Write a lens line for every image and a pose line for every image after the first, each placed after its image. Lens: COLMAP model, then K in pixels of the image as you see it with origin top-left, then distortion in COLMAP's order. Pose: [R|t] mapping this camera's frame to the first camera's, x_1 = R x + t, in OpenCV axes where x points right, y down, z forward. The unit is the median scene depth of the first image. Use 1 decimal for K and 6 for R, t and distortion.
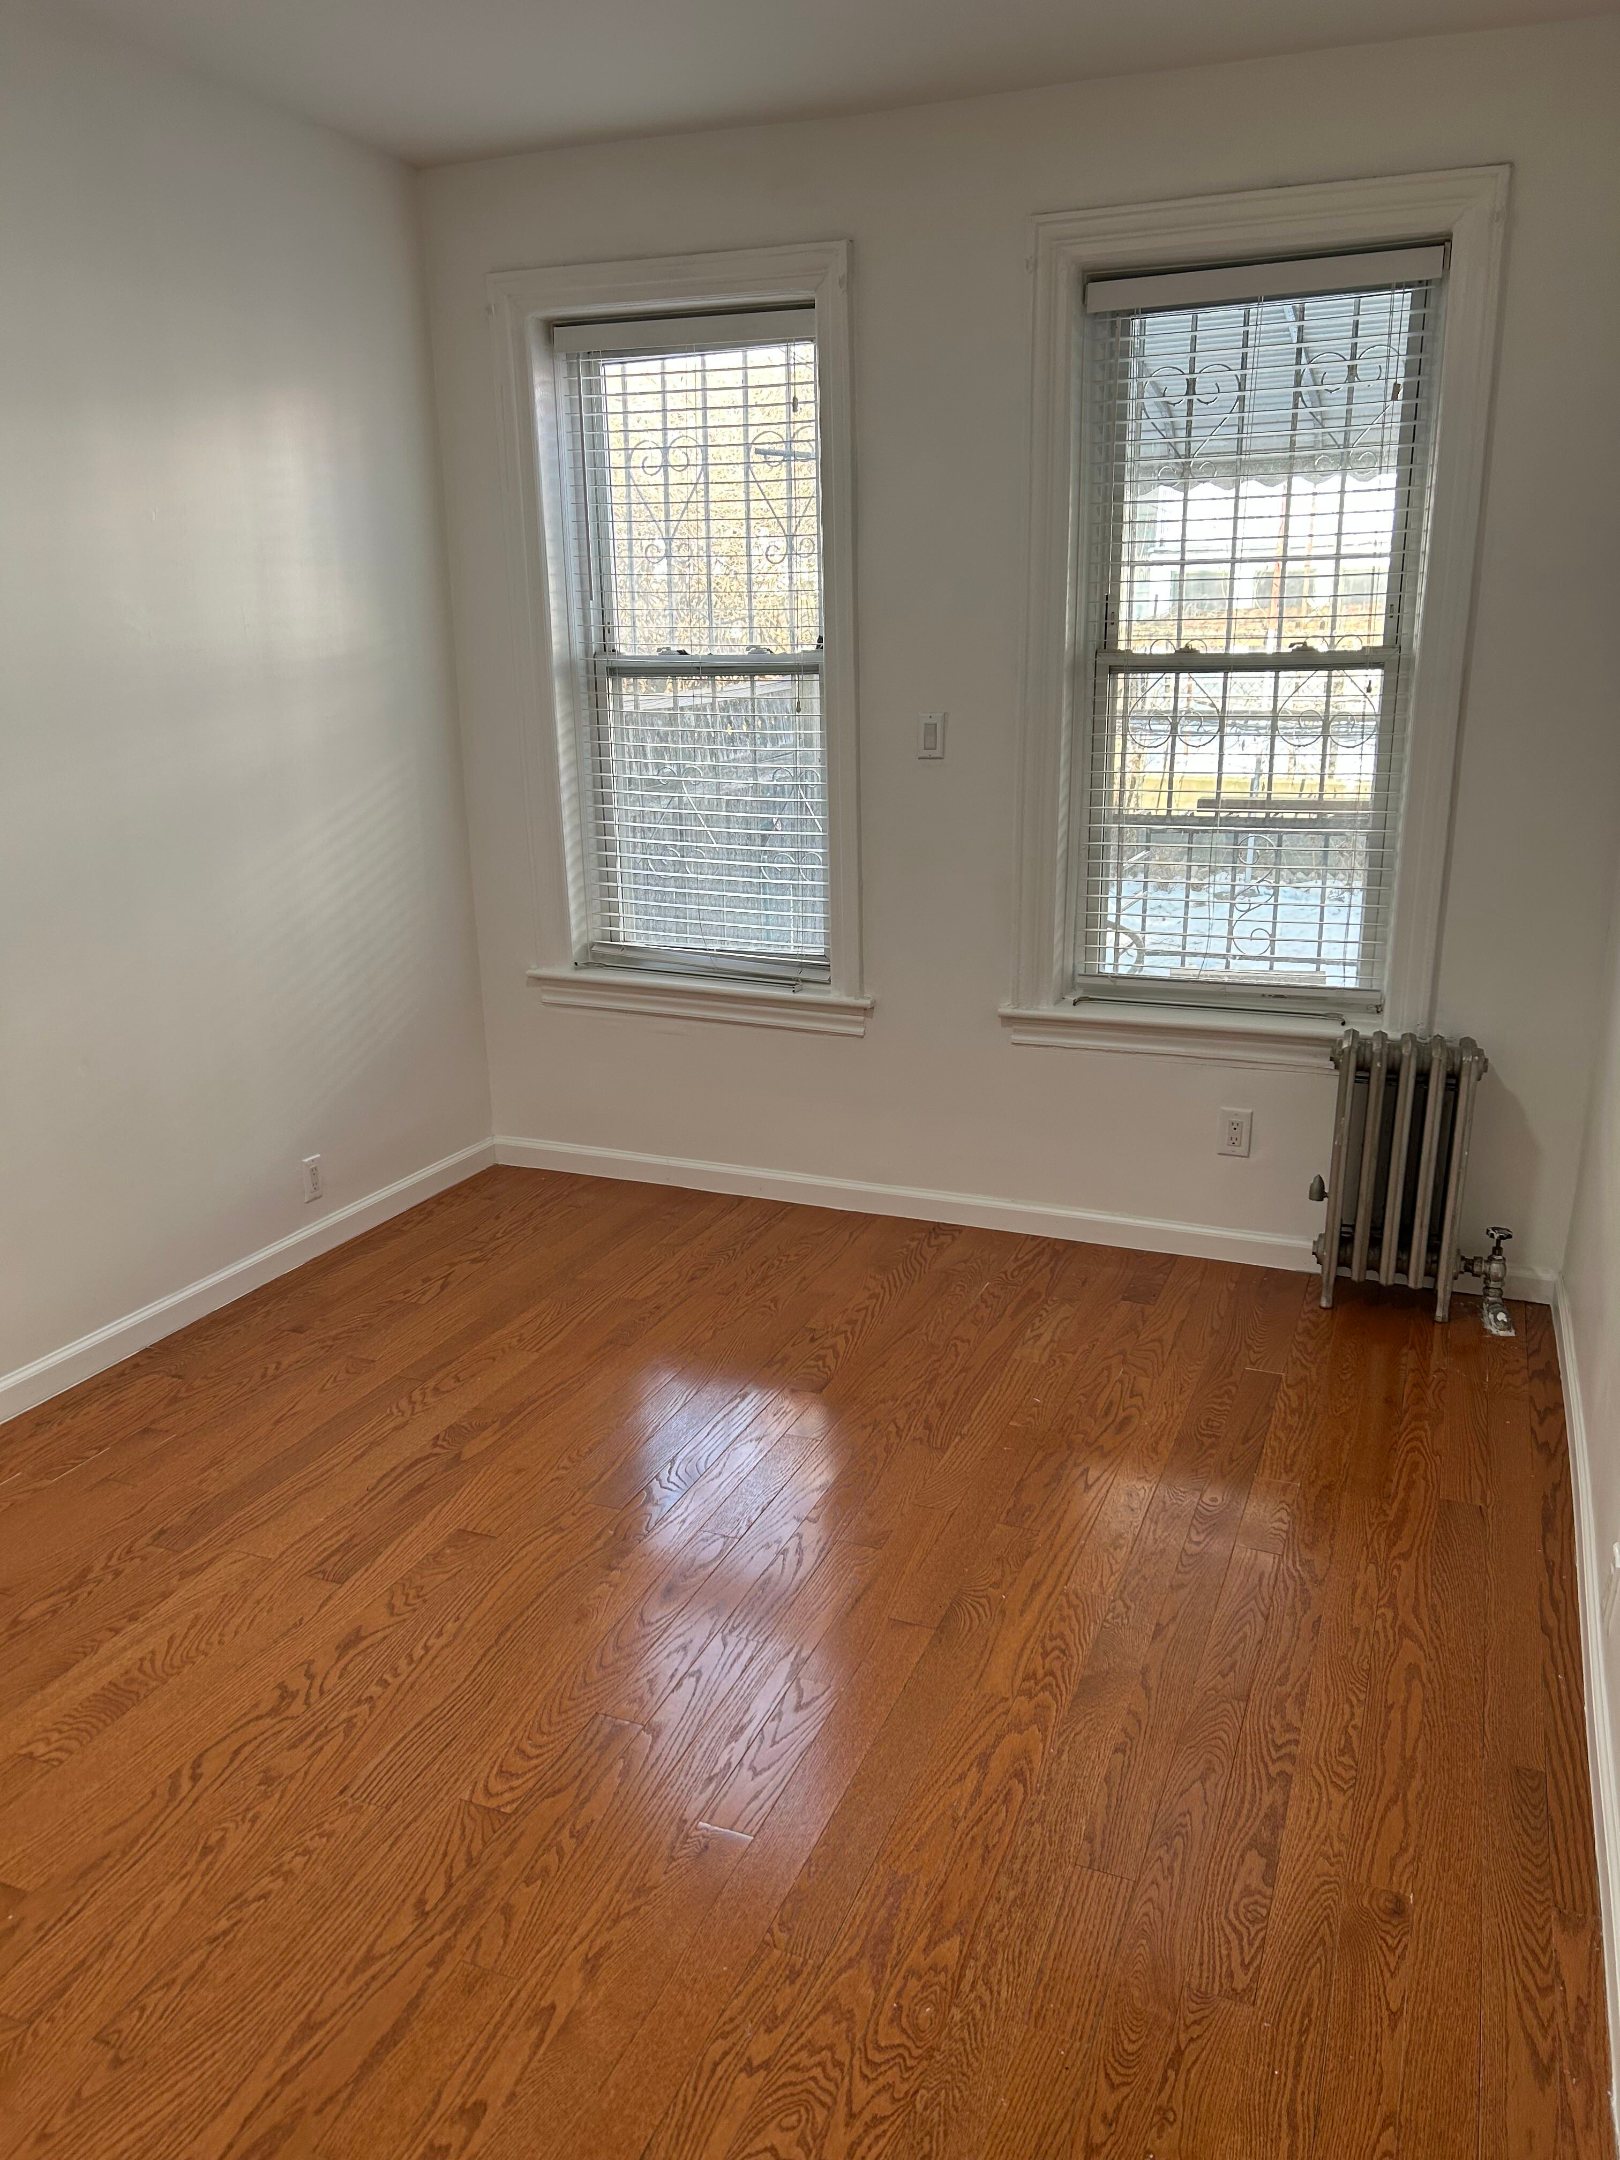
lens RADIAL K [[1608.8, 0, 818.5], [0, 1608.8, 1074.8], [0, 0, 1]] dist [0.008902, 0.003046]
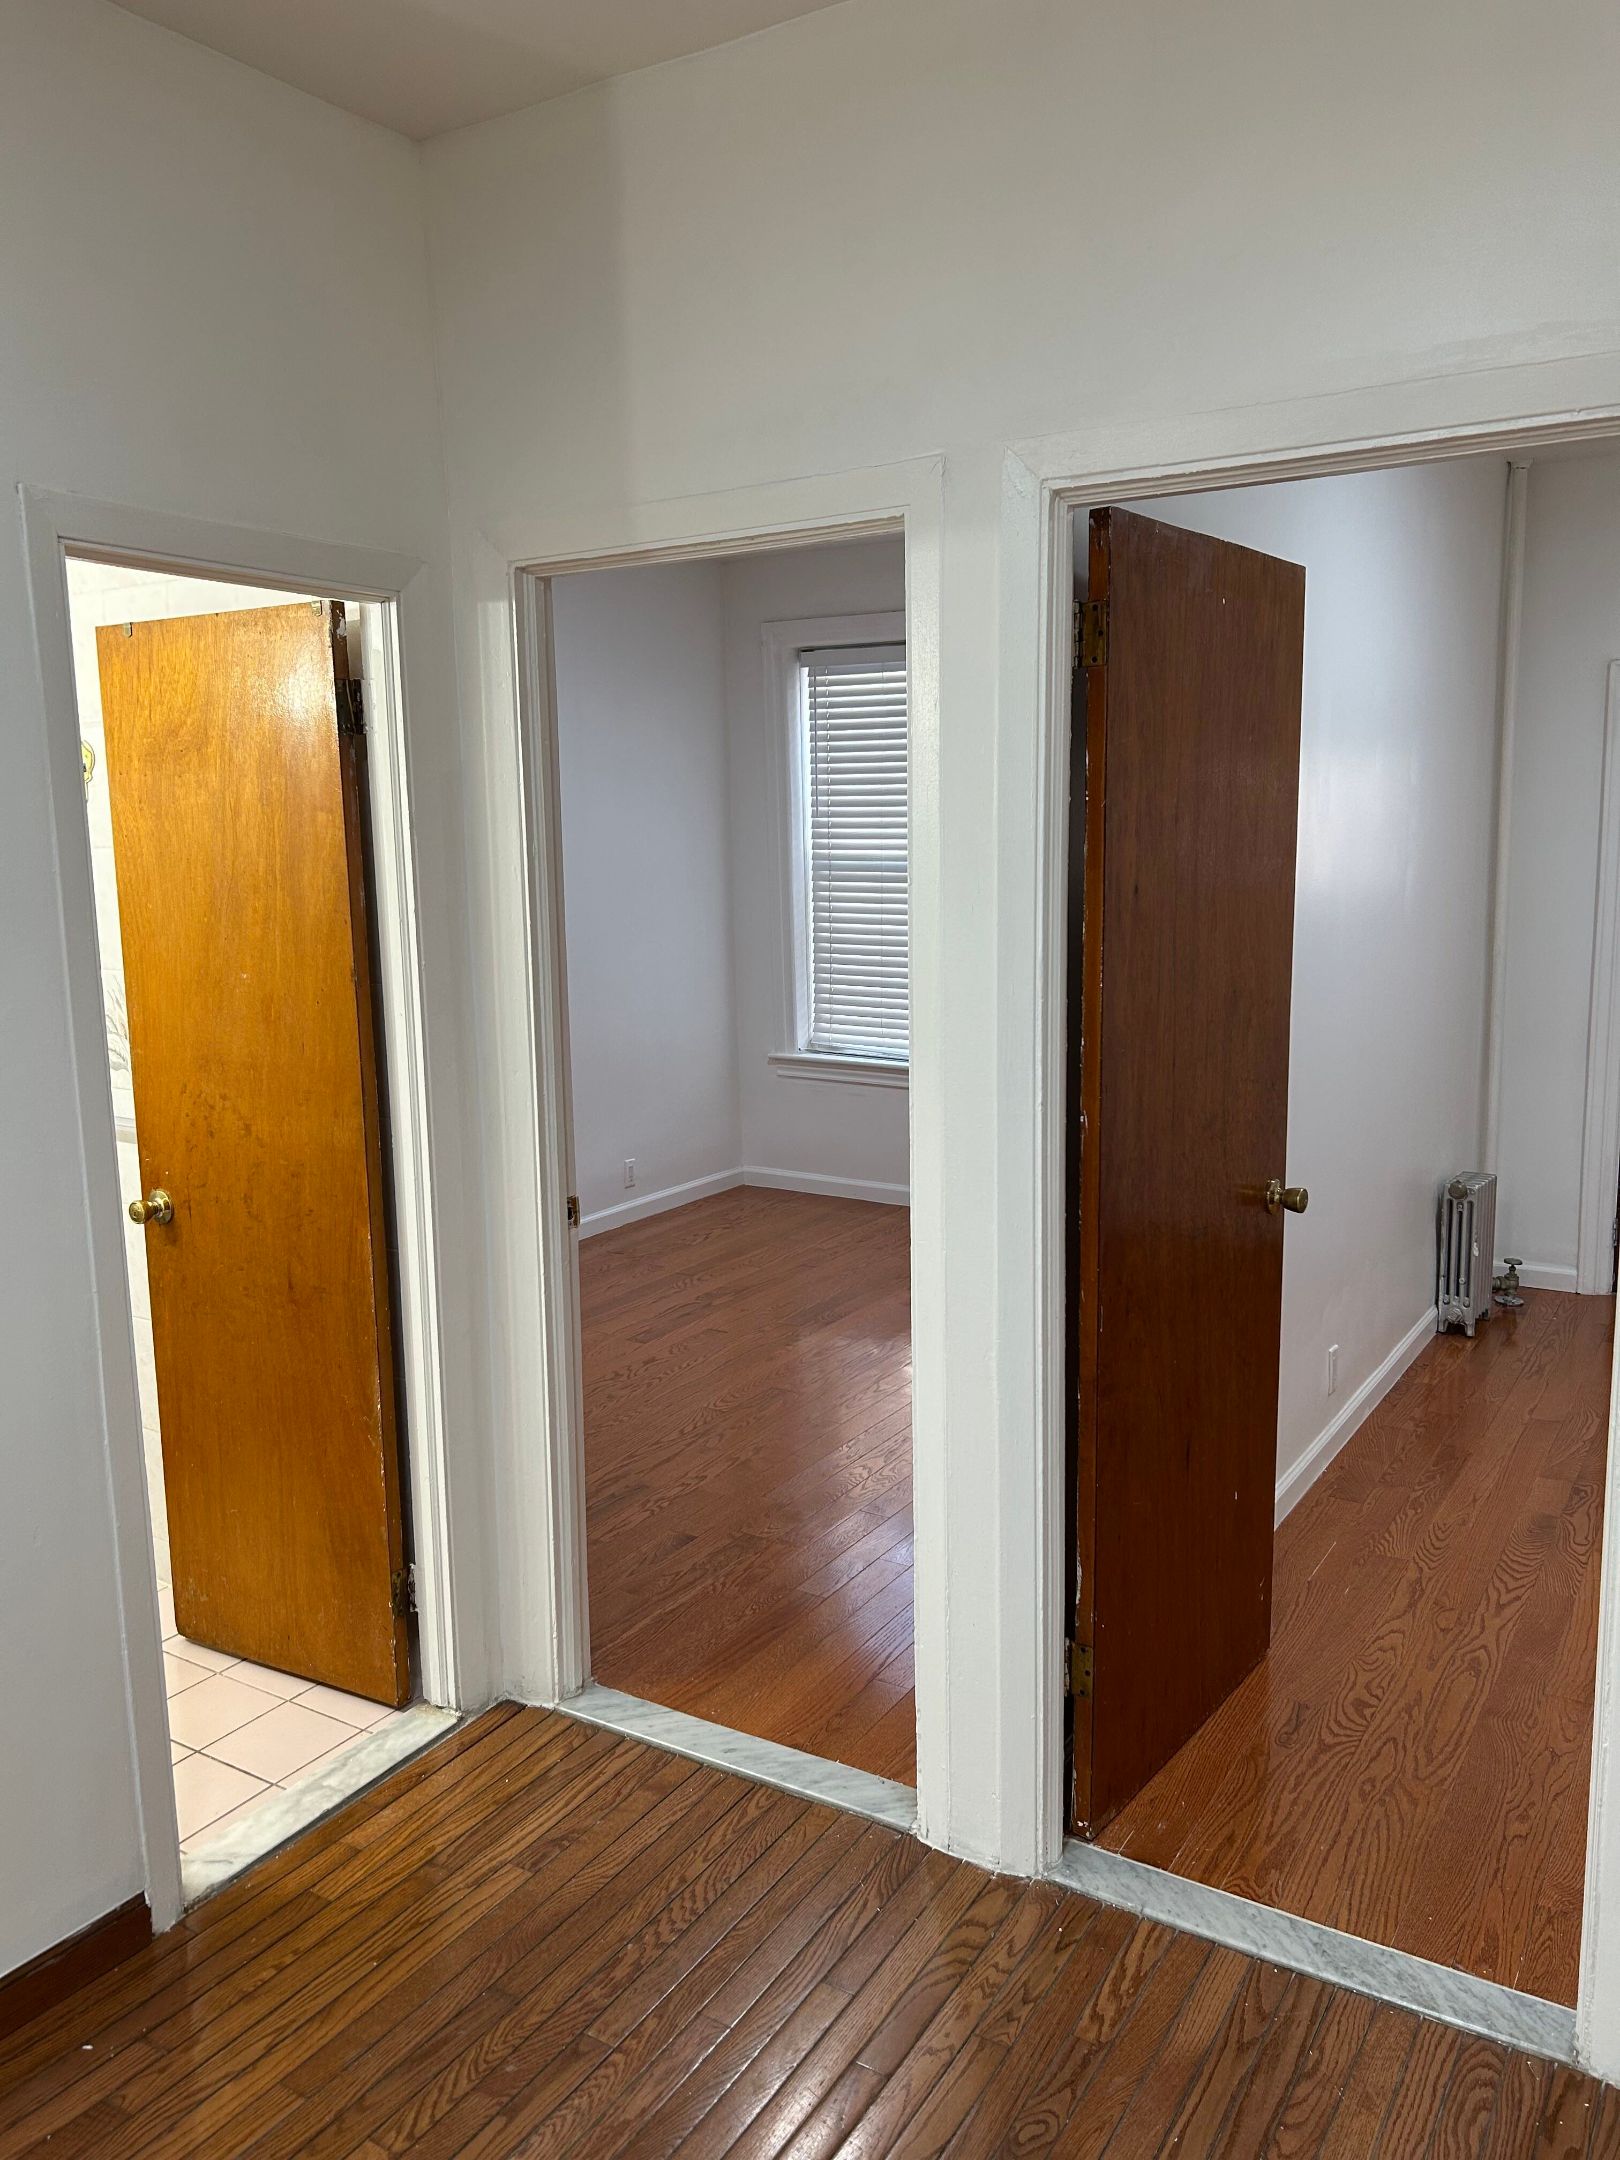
lens RADIAL K [[1608.8, 0, 818.5], [0, 1608.8, 1074.8], [0, 0, 1]] dist [0.008902, 0.003046]
pose [[0.985318, 0.015917, -0.169984, 0.182150], [-0.035708, 0.992837, -0.114014, 0.181381], [0.166952, 0.118410, 0.978829, -0.705312]]
